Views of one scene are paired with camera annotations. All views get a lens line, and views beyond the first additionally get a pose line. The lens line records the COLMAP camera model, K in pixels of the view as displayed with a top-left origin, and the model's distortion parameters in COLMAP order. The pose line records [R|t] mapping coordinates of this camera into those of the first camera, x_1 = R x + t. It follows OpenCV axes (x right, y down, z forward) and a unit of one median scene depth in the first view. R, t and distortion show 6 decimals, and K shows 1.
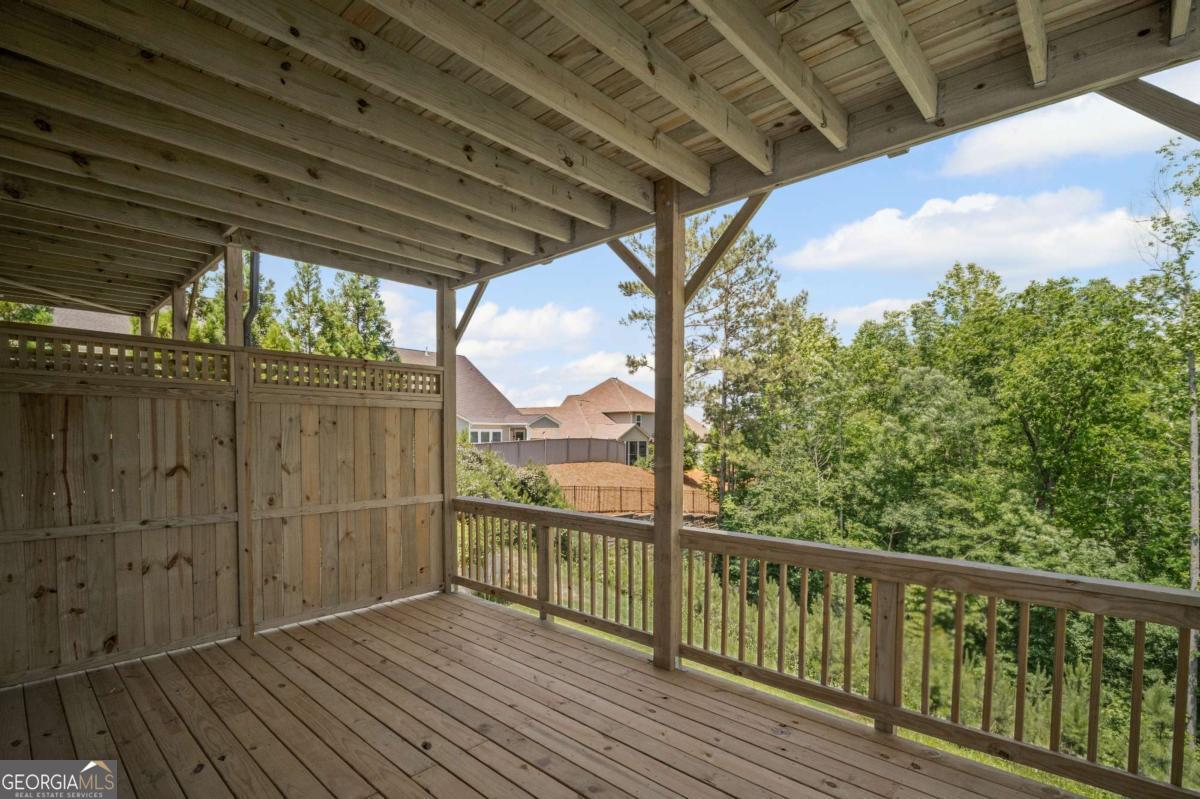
lens RADIAL K [[560.0, 0, 602.0], [0, 560.0, 438.8], [0, 0, 1]] dist [-0.001593, 0.000473]
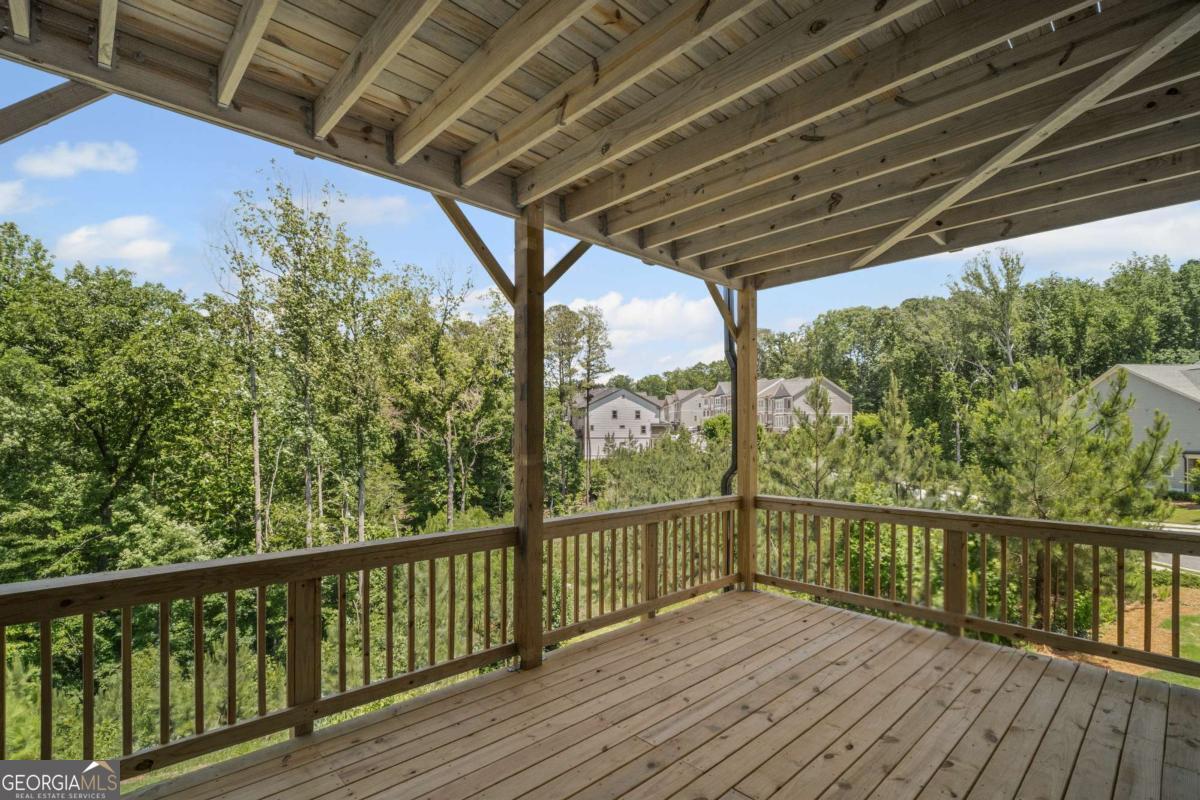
lens RADIAL K [[560.0, 0, 592.7], [0, 560.0, 423.8], [0, 0, 1]] dist [-0.001593, 0.000473]
pose [[0.089755, 0.016275, 0.995831, -0.723215], [0.005345, 0.999844, -0.016823, -0.003568], [-0.995950, 0.006833, 0.089654, 0.663311]]
